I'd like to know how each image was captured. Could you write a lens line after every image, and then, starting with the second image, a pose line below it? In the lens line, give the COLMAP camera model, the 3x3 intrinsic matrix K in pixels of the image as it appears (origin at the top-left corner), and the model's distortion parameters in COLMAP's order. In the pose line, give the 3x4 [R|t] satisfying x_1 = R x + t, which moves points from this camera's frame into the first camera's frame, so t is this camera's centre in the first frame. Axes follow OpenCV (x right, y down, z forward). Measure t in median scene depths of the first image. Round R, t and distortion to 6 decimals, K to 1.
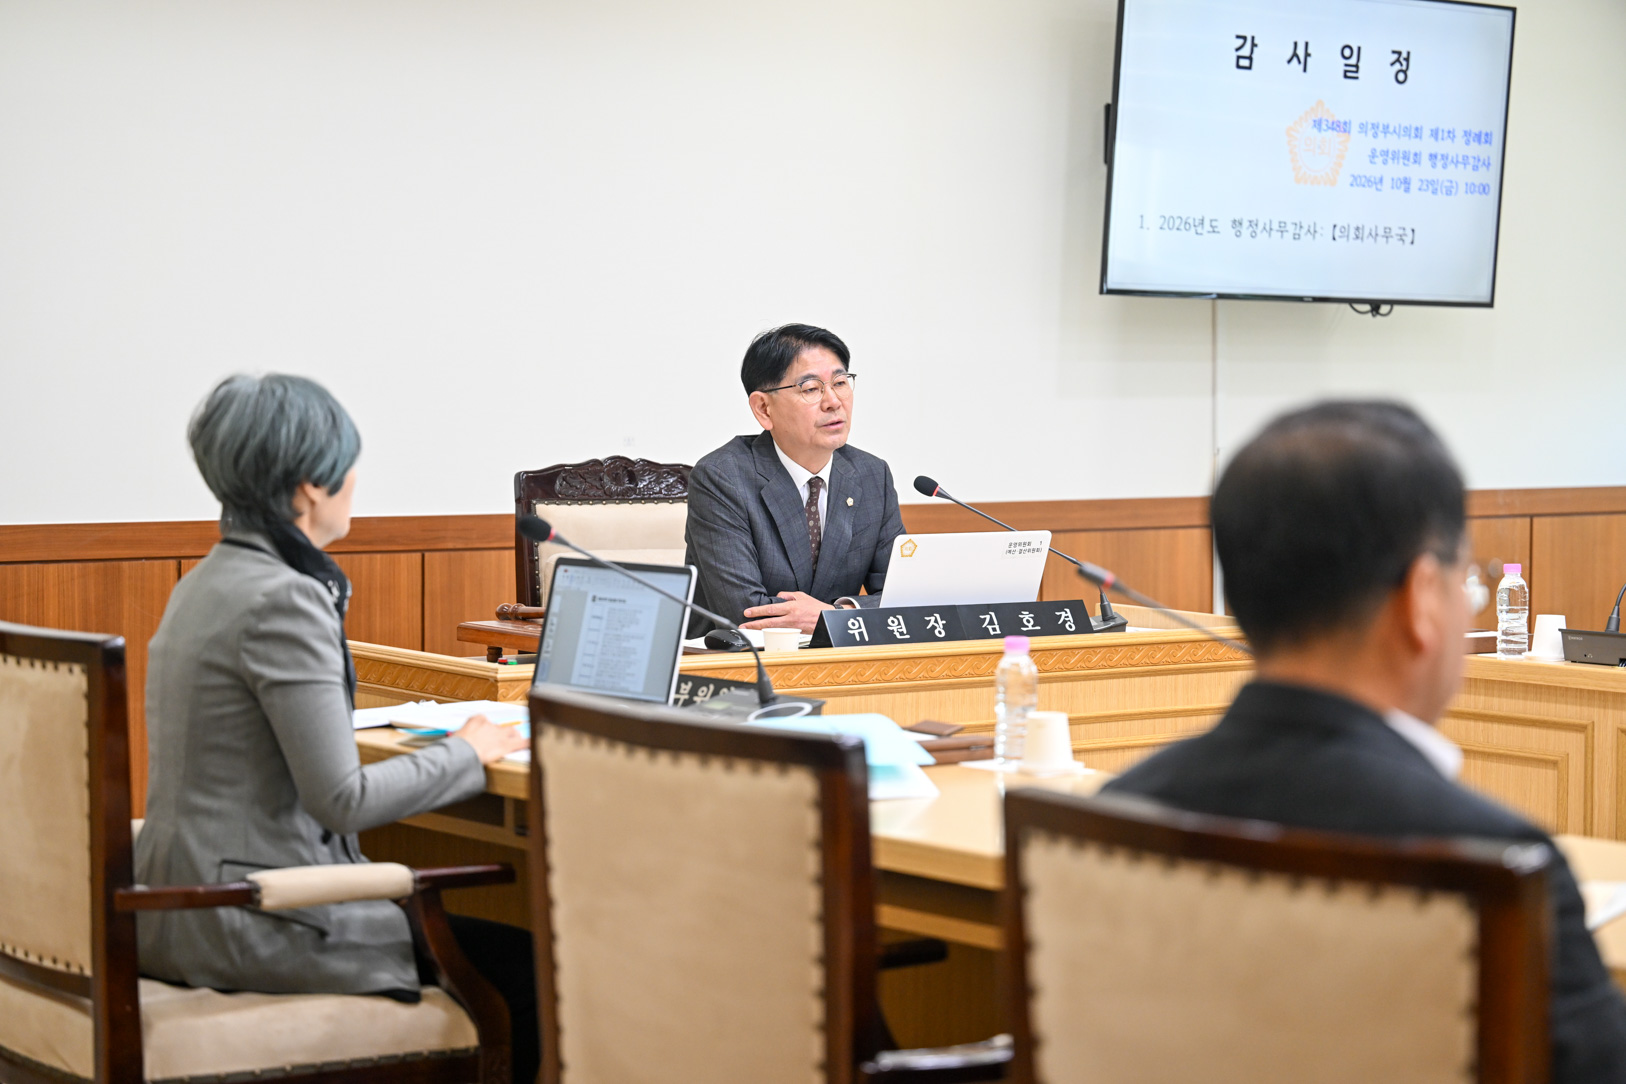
lens RADIAL K [[3480.1, 0, 813.0], [0, 3480.1, 542.0], [0, 0, 1]] dist [0.036231, 0.050961]
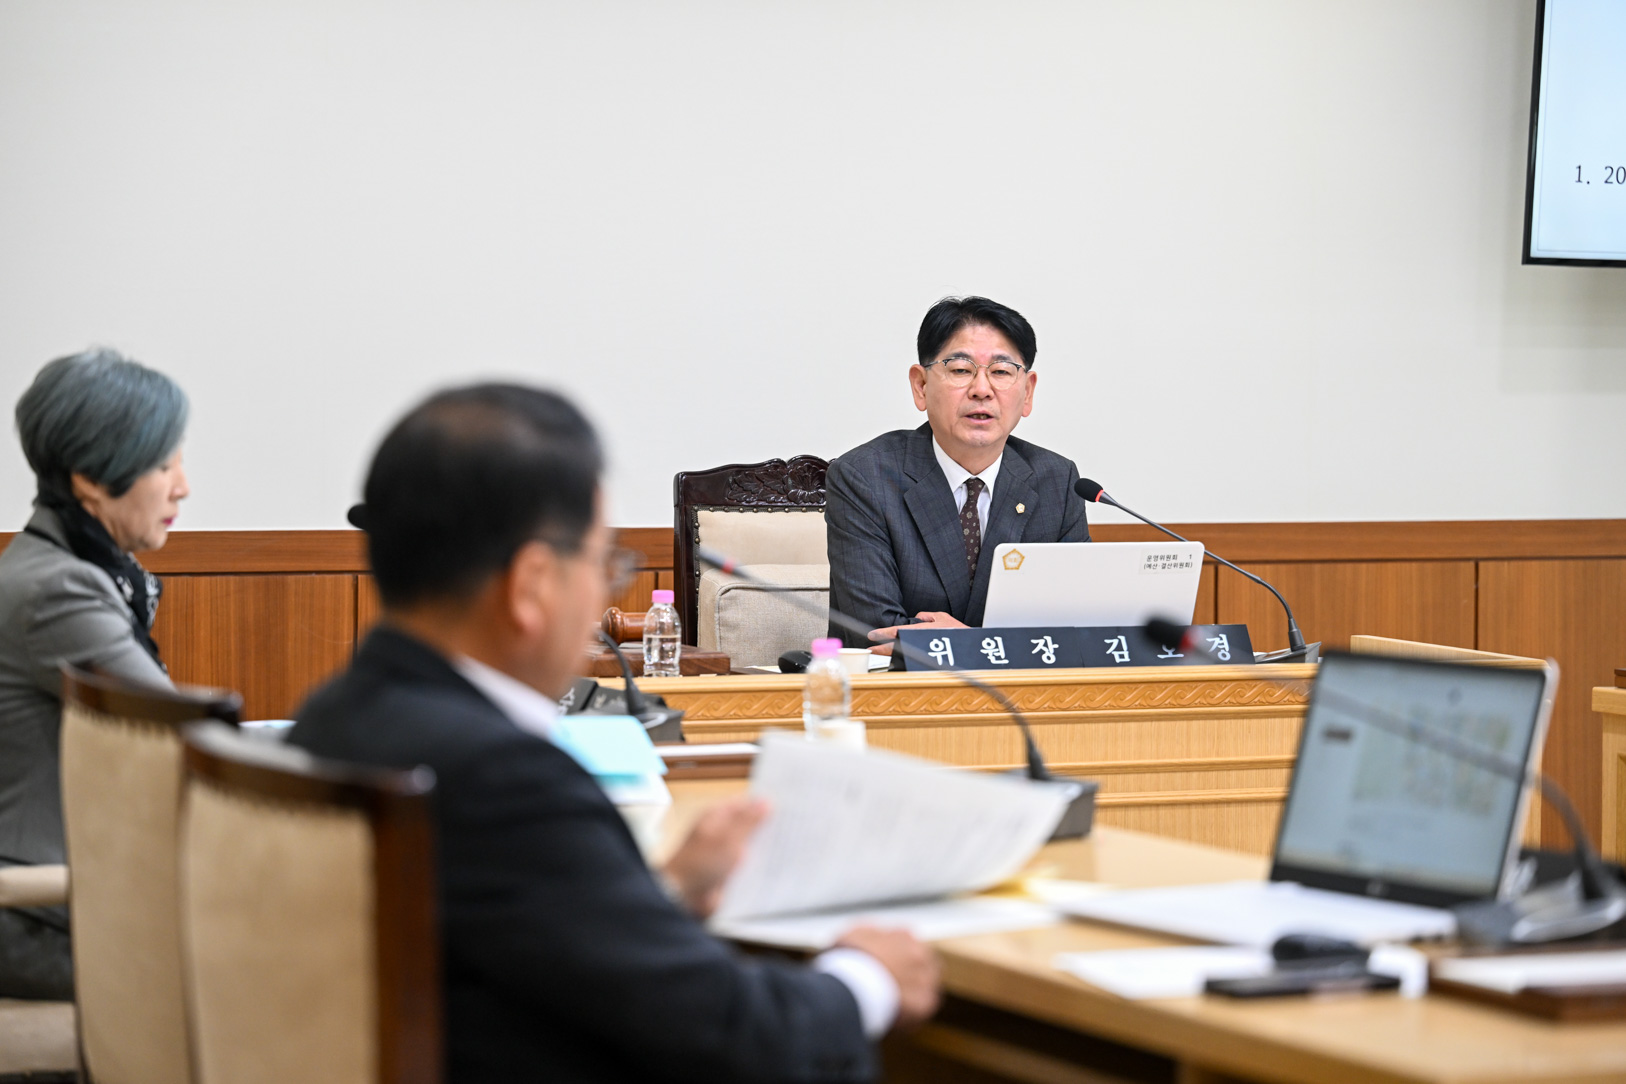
lens RADIAL K [[4754.3, 0, 813.0], [0, 4754.3, 542.0], [0, 0, 1]] dist [-0.058629, -0.304577]
pose [[0.973553, 0.009651, -0.228258, 0.215625], [-0.012752, 0.999845, -0.012114, 0.010798], [0.228106, 0.014705, 0.973525, -0.134022]]
